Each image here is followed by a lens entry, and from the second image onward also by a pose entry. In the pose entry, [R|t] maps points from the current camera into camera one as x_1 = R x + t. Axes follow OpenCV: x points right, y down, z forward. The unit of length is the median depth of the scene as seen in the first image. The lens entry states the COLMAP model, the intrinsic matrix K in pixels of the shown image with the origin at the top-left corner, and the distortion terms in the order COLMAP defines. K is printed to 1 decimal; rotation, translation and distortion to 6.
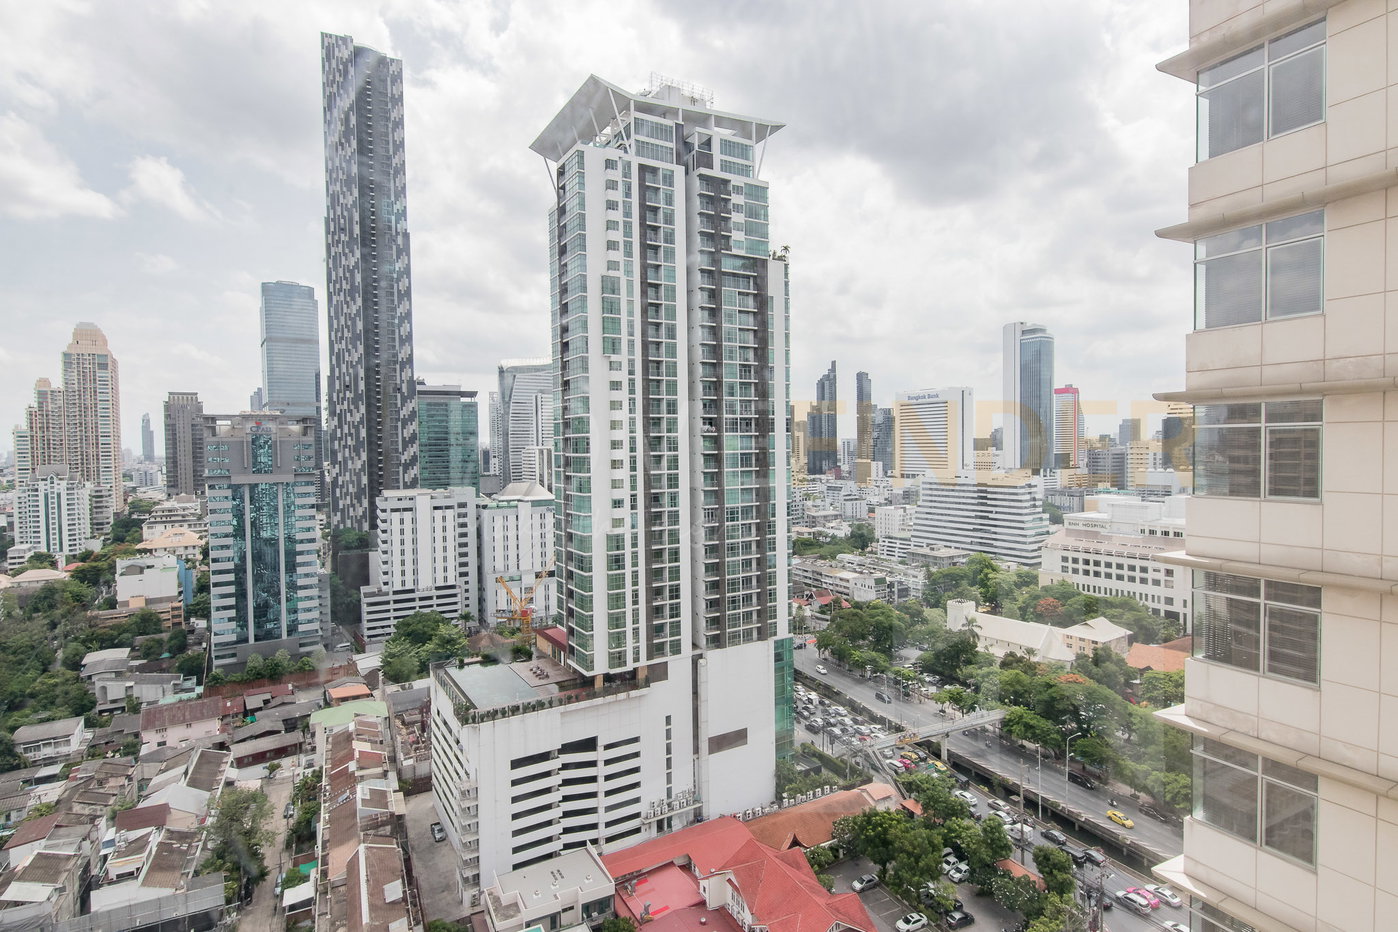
lens RADIAL K [[713.1, 0, 700.4], [0, 713.1, 466.6], [0, 0, 1]] dist [0.024965, -0.000178]
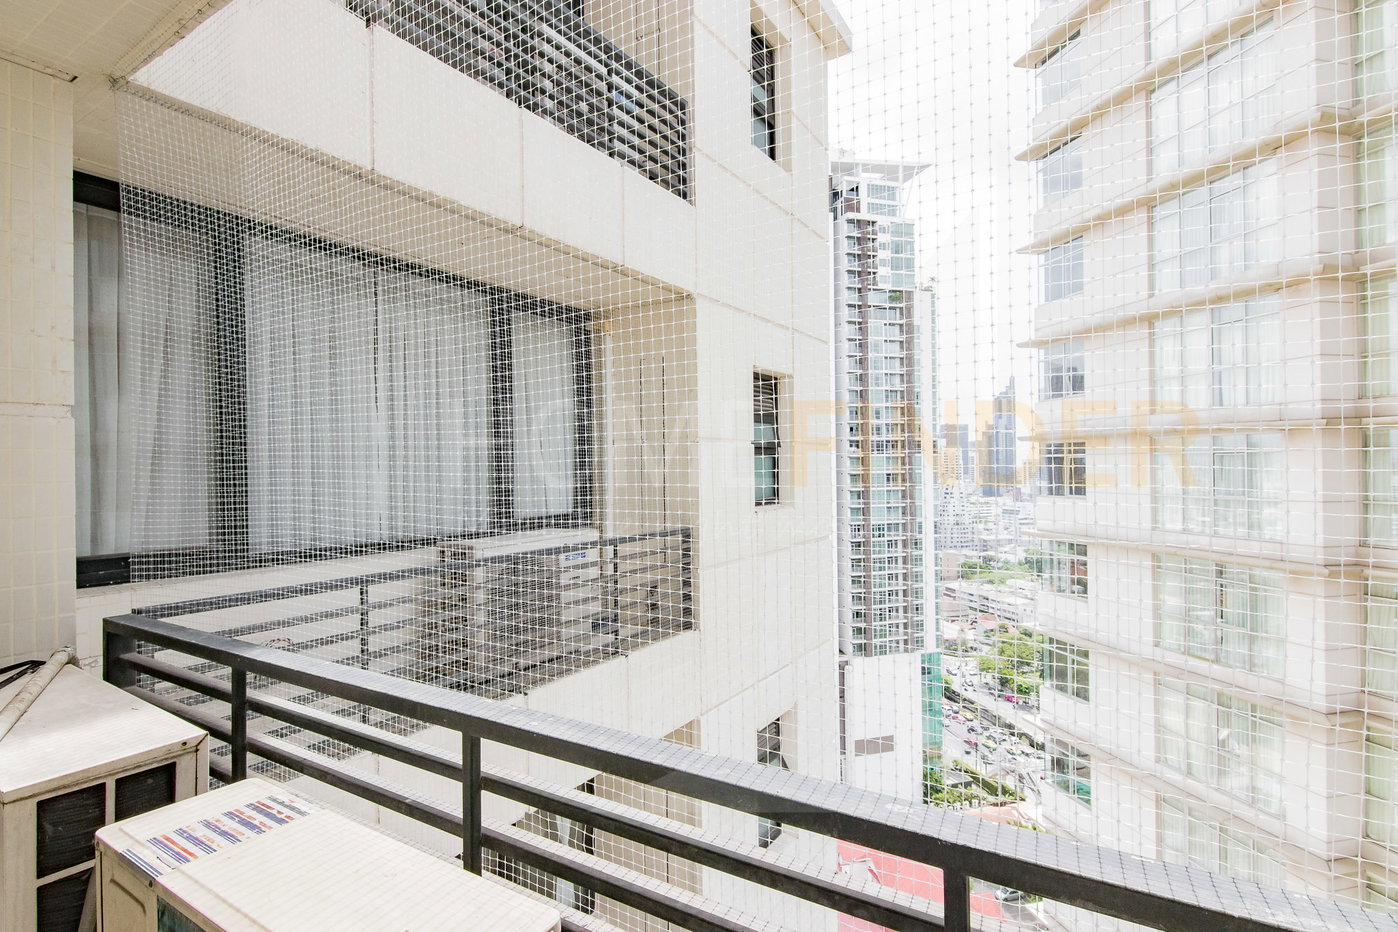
lens RADIAL K [[713.1, 0, 697.6], [0, 713.1, 467.0], [0, 0, 1]] dist [0.024965, -0.000178]
pose [[0.971760, 0.002520, -0.235959, 0.033600], [-0.009097, 0.999600, -0.026786, 0.002890], [0.235797, 0.028176, 0.971394, -0.100029]]
